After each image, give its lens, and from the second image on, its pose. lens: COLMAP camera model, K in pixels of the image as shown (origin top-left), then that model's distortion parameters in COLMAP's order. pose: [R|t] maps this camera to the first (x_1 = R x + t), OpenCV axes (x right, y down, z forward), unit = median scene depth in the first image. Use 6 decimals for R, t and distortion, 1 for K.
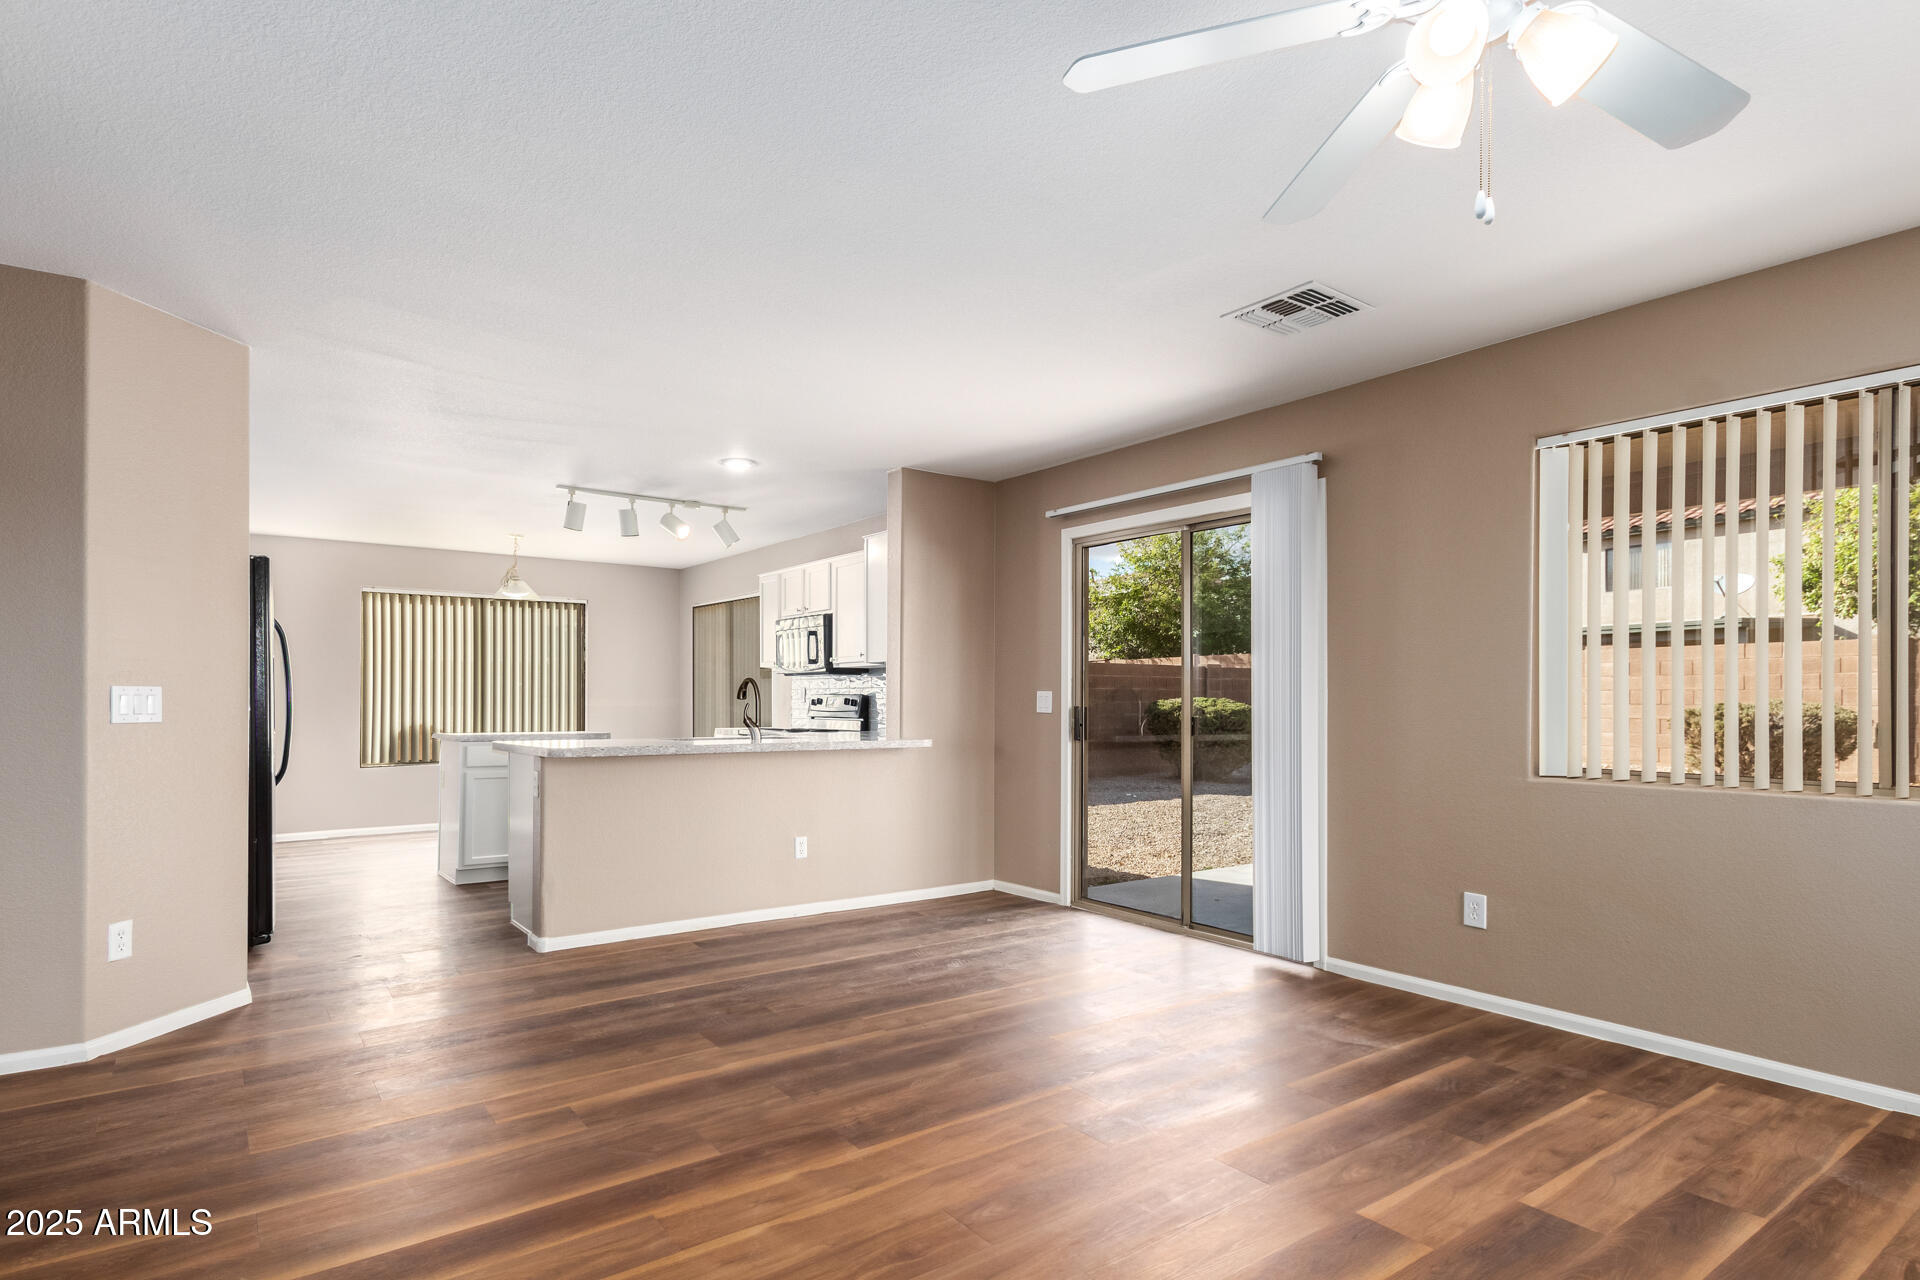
lens RADIAL K [[1030.1, 0, 960.3], [0, 1030.1, 702.8], [0, 0, 1]] dist [-0.003570, -0.000509]
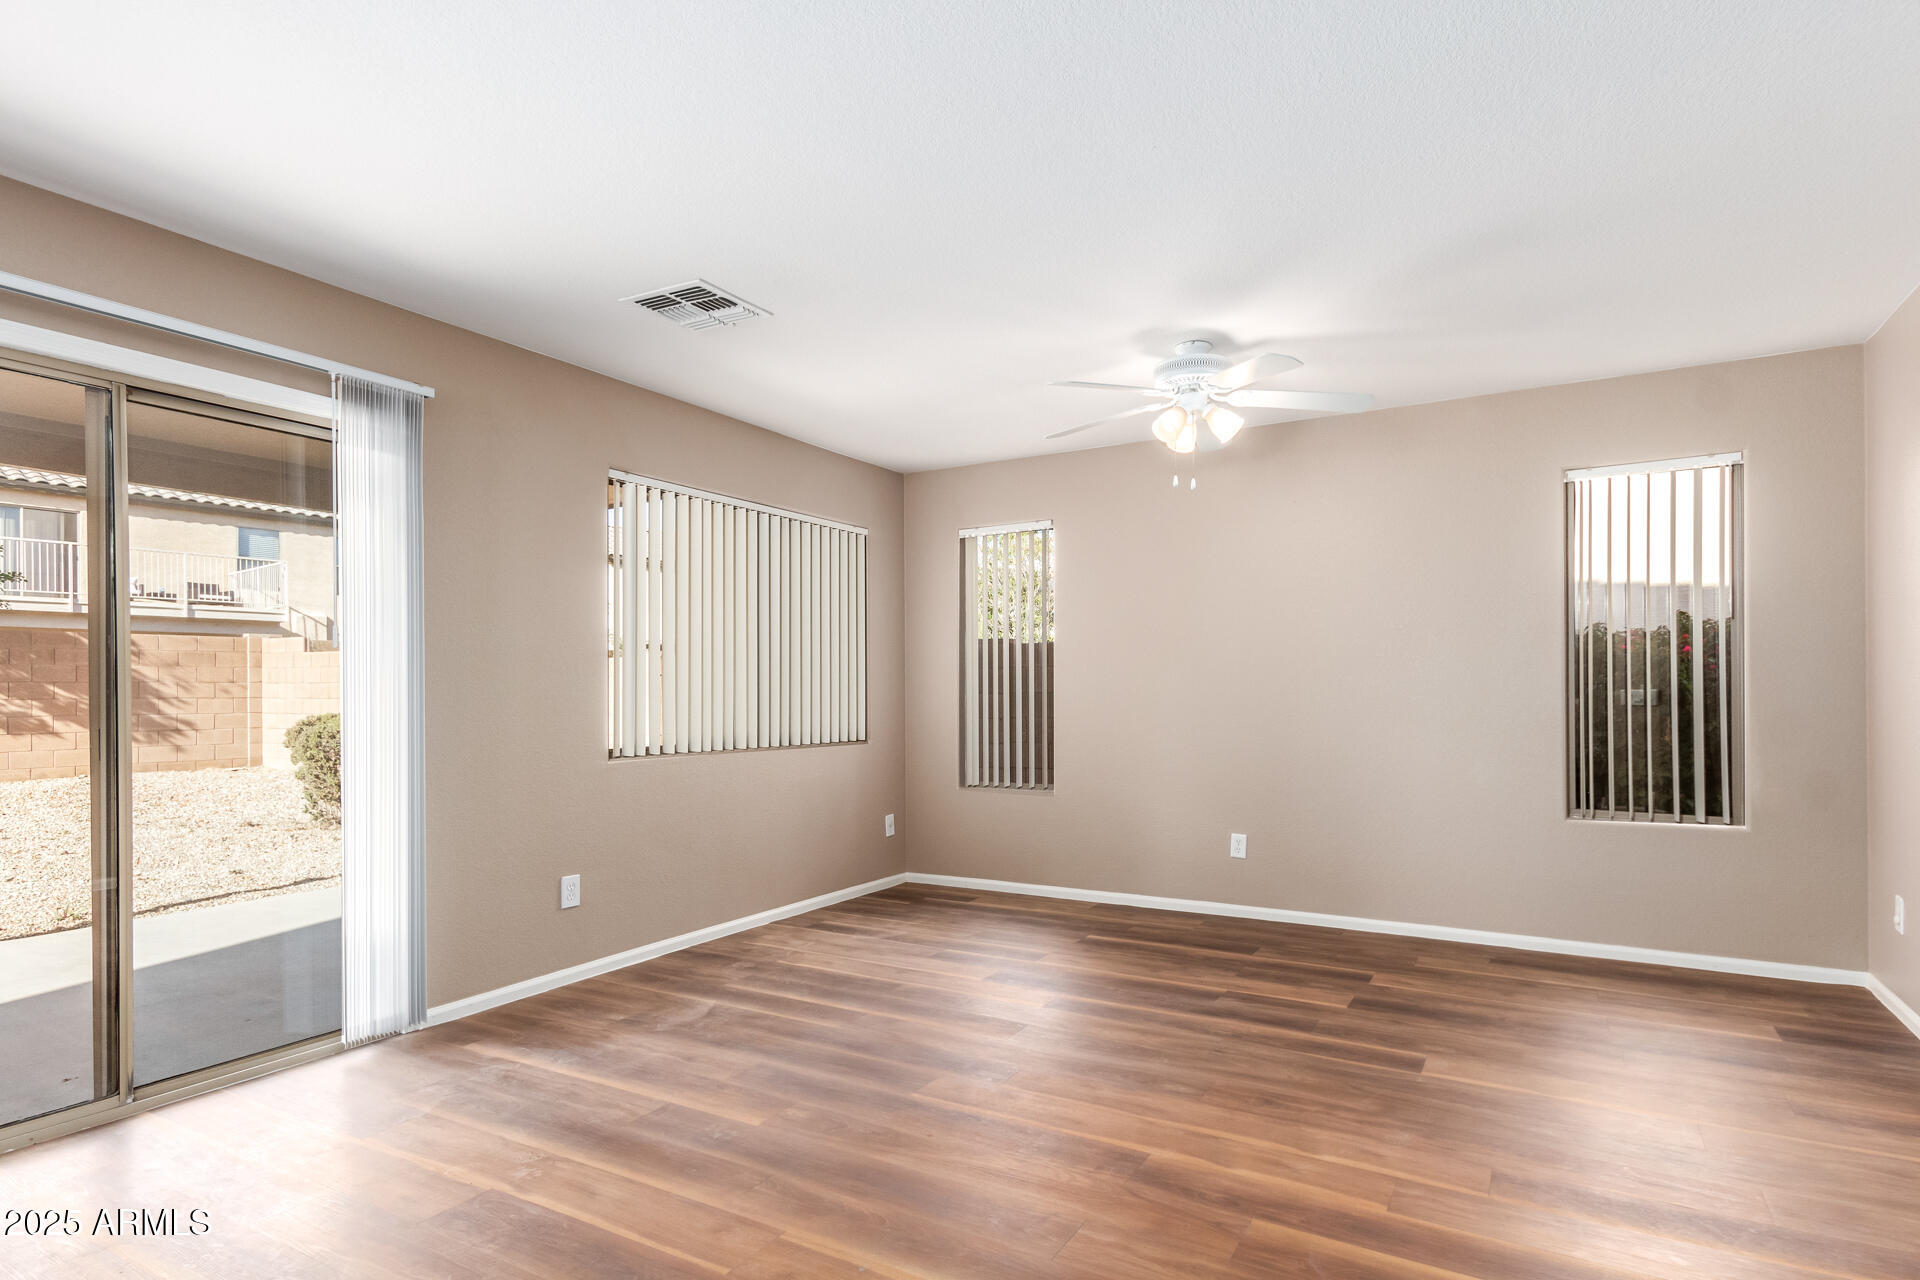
lens RADIAL K [[986.8, 0, 948.8], [0, 986.8, 681.4], [0, 0, 1]] dist [0.022230, -0.000478]
pose [[-0.379732, 0.005005, 0.925083, -0.785245], [0.006291, 0.999976, -0.002828, -0.015159], [-0.925075, 0.004746, -0.379754, 1.332048]]
